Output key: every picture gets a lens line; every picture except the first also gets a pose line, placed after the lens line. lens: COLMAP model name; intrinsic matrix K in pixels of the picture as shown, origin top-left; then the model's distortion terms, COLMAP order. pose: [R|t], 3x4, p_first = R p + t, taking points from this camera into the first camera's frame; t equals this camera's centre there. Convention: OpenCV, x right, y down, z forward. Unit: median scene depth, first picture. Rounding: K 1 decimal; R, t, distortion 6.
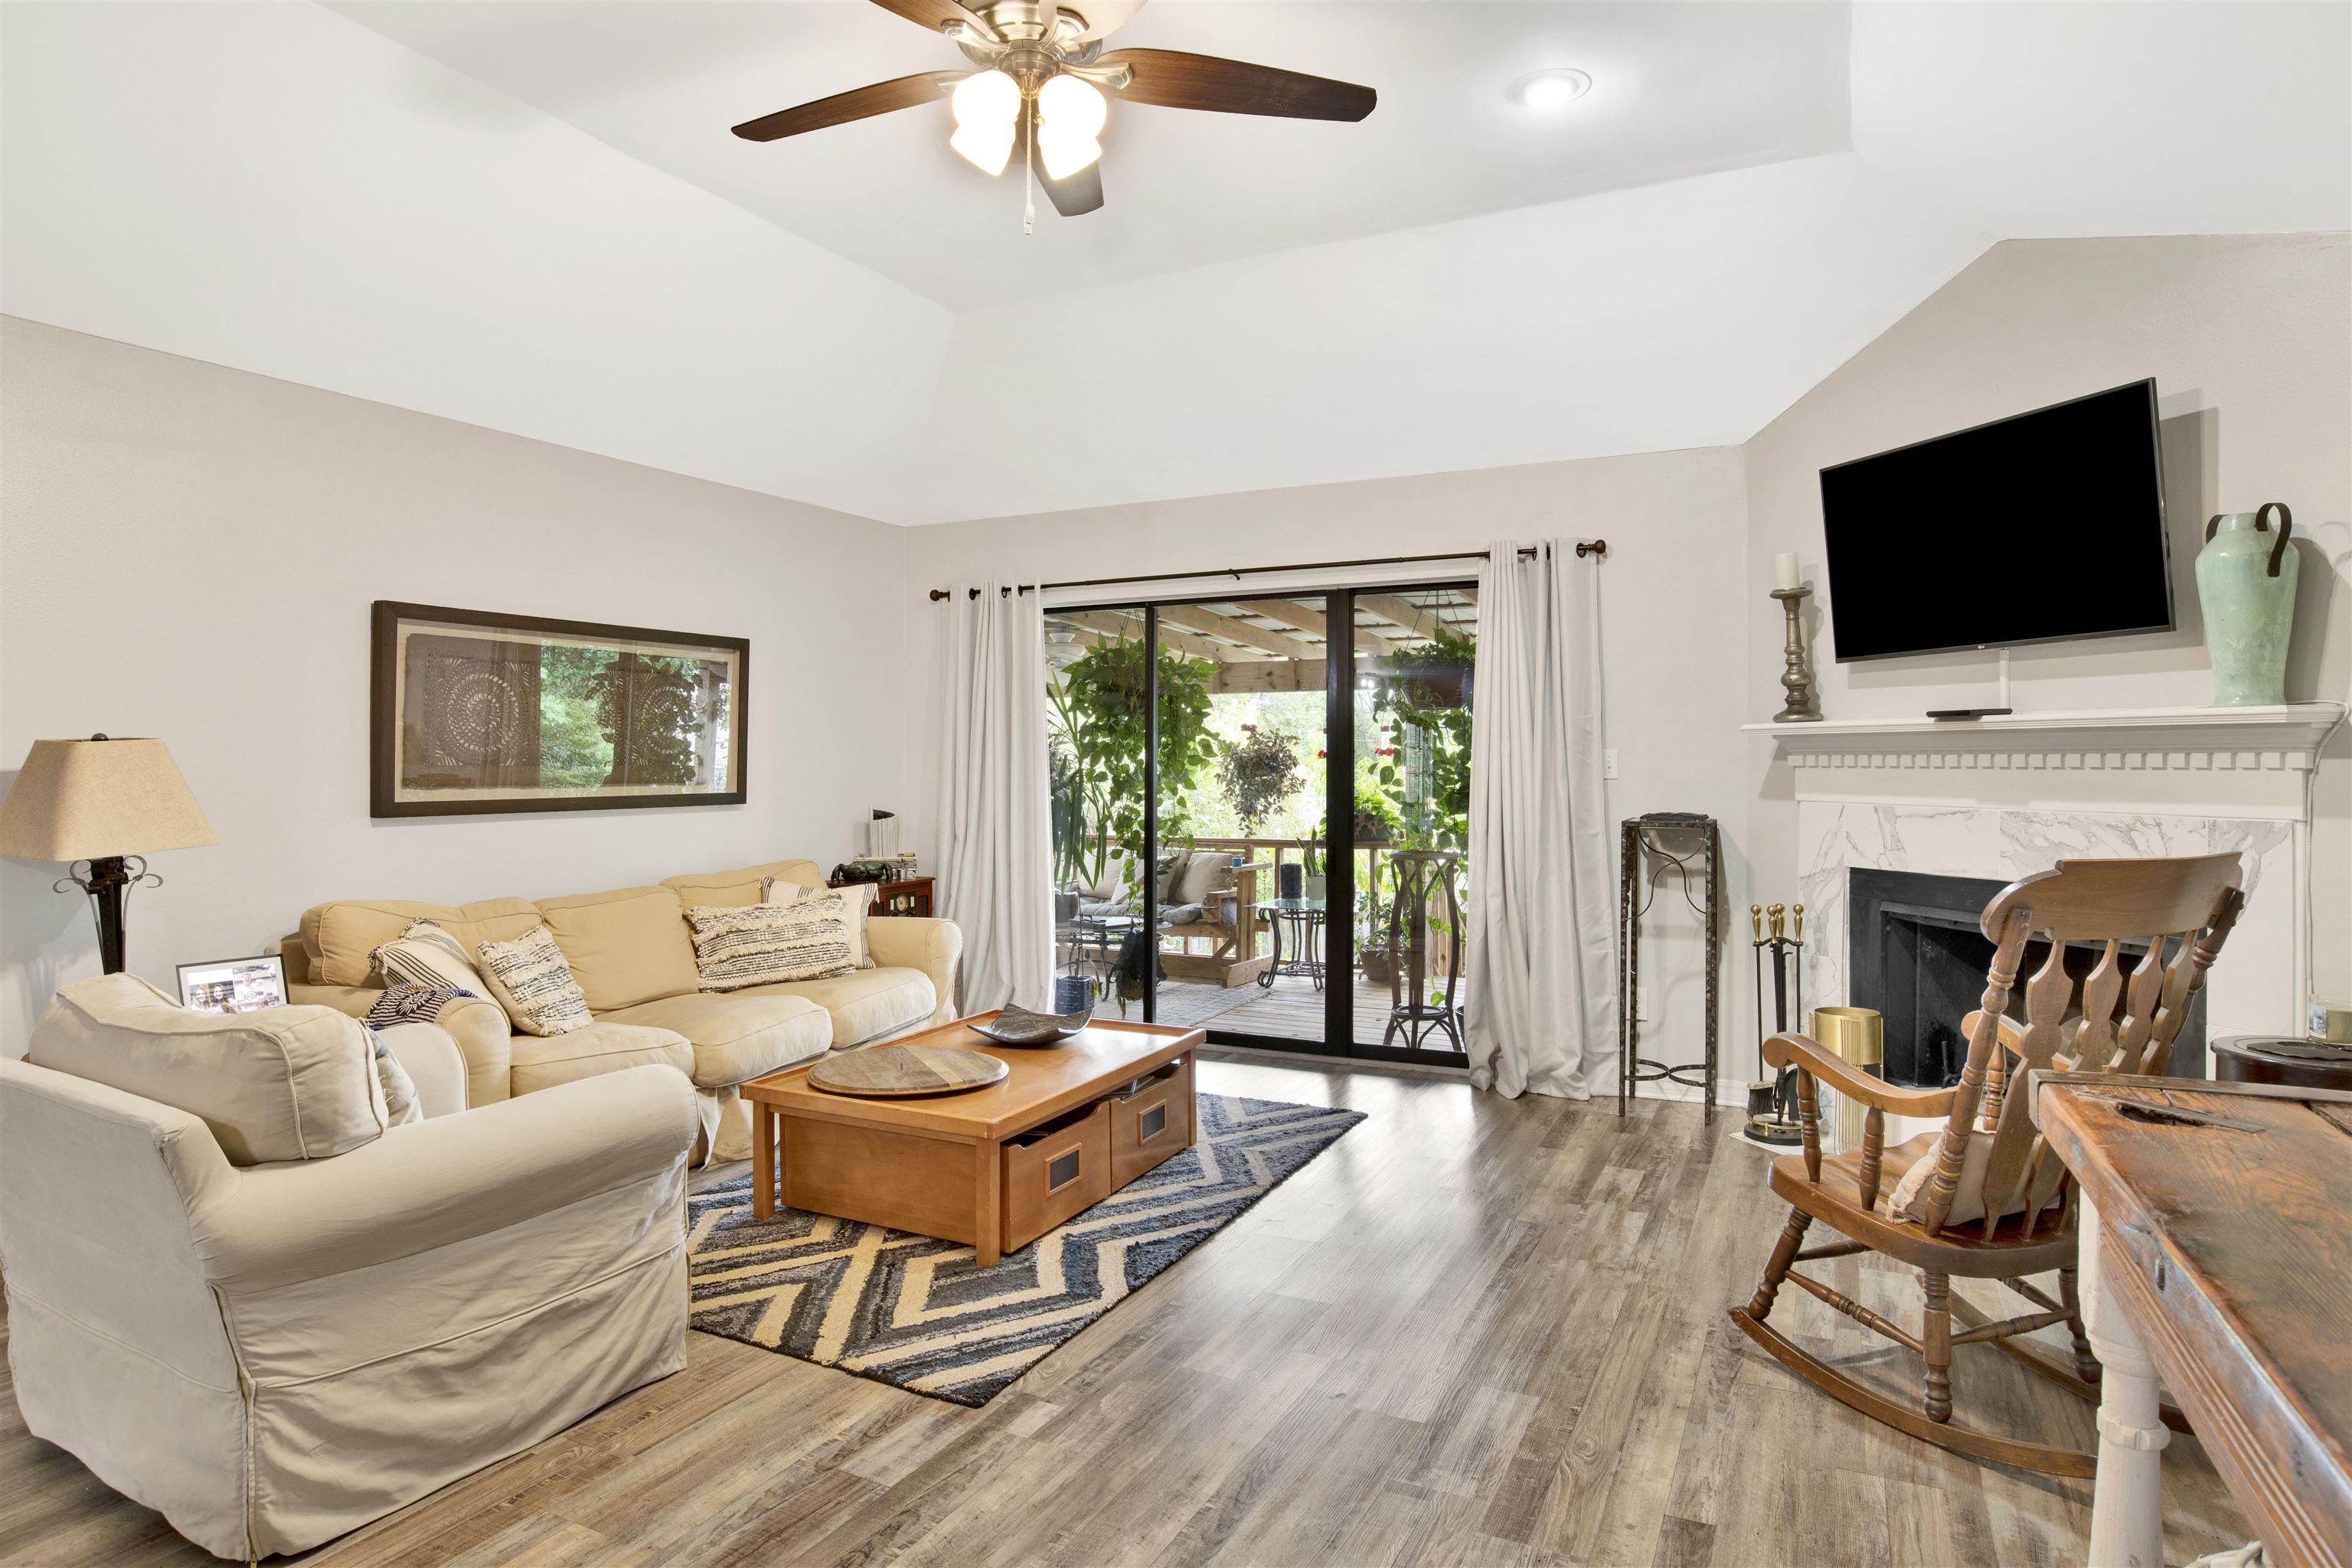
lens RADIAL K [[1304.3, 0, 1163.3], [0, 1304.3, 763.6], [0, 0, 1]] dist [-0.025890, 0.001072]
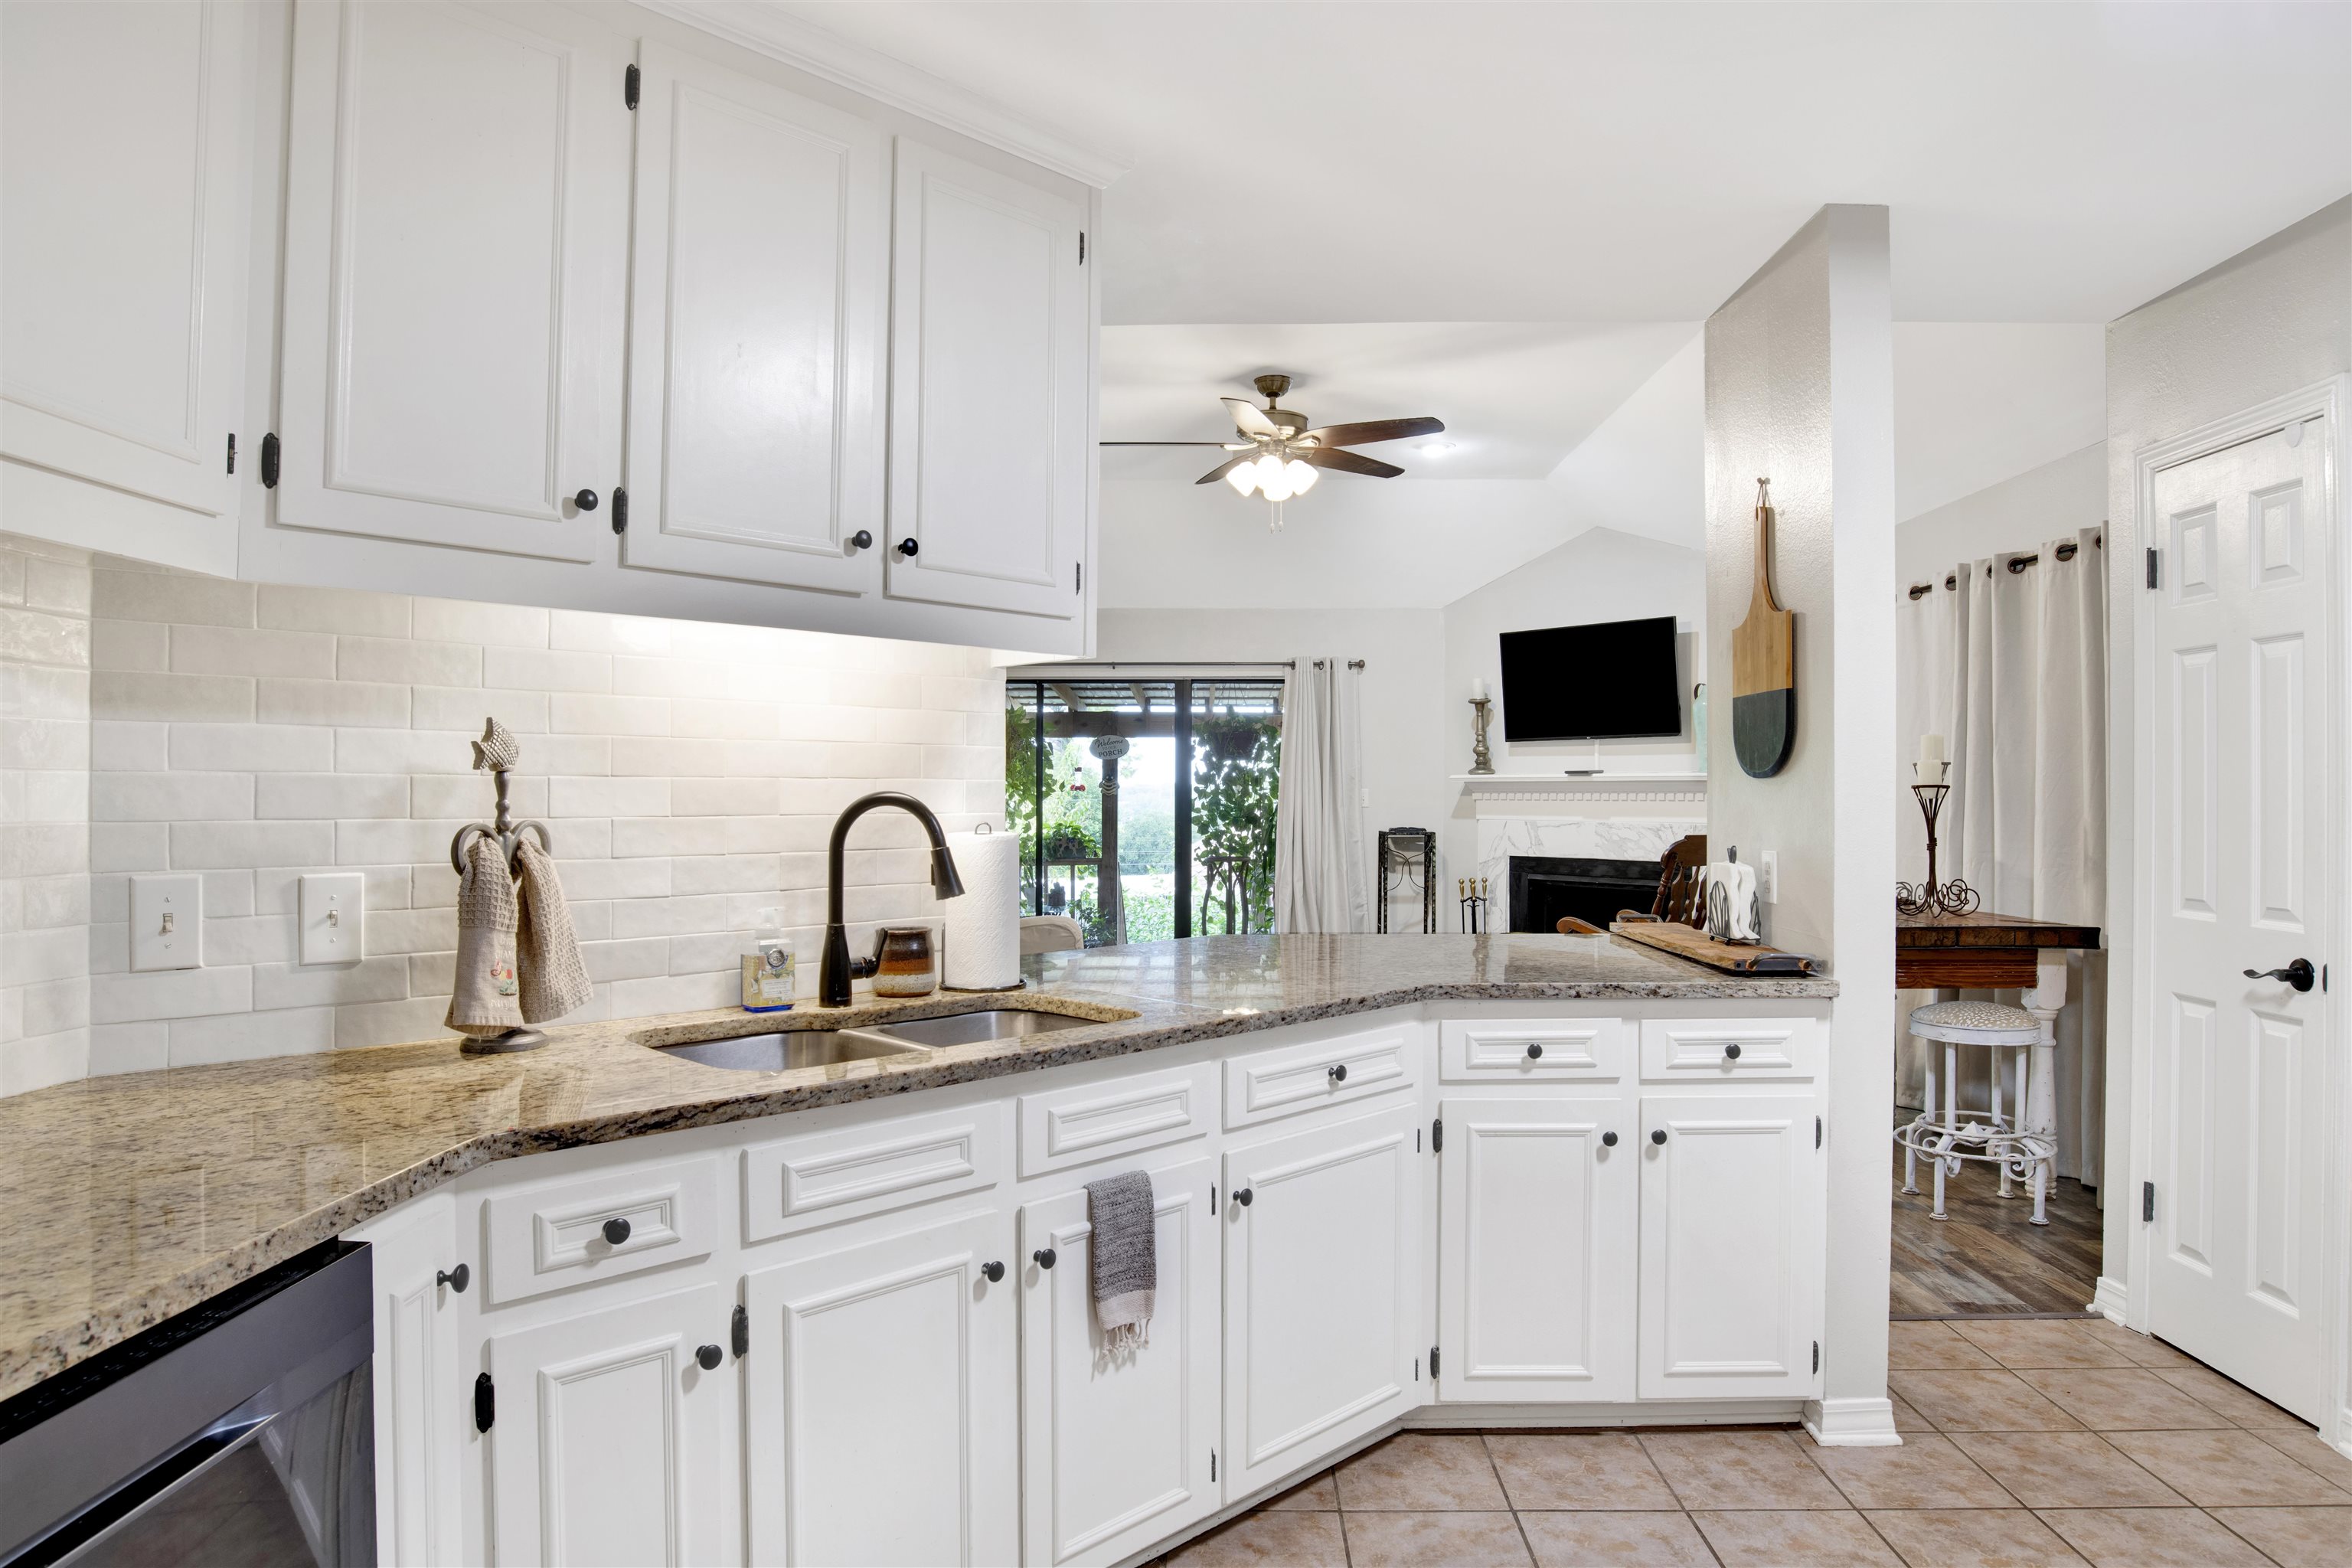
lens RADIAL K [[1344.7, 0, 1159.4], [0, 1344.7, 814.9], [0, 0, 1]] dist [-0.001927, -0.001110]
pose [[0.917639, -0.002145, 0.397409, -0.642870], [-0.003014, 0.999919, 0.012356, 0.001790], [-0.397403, -0.012536, 0.917559, -0.504472]]
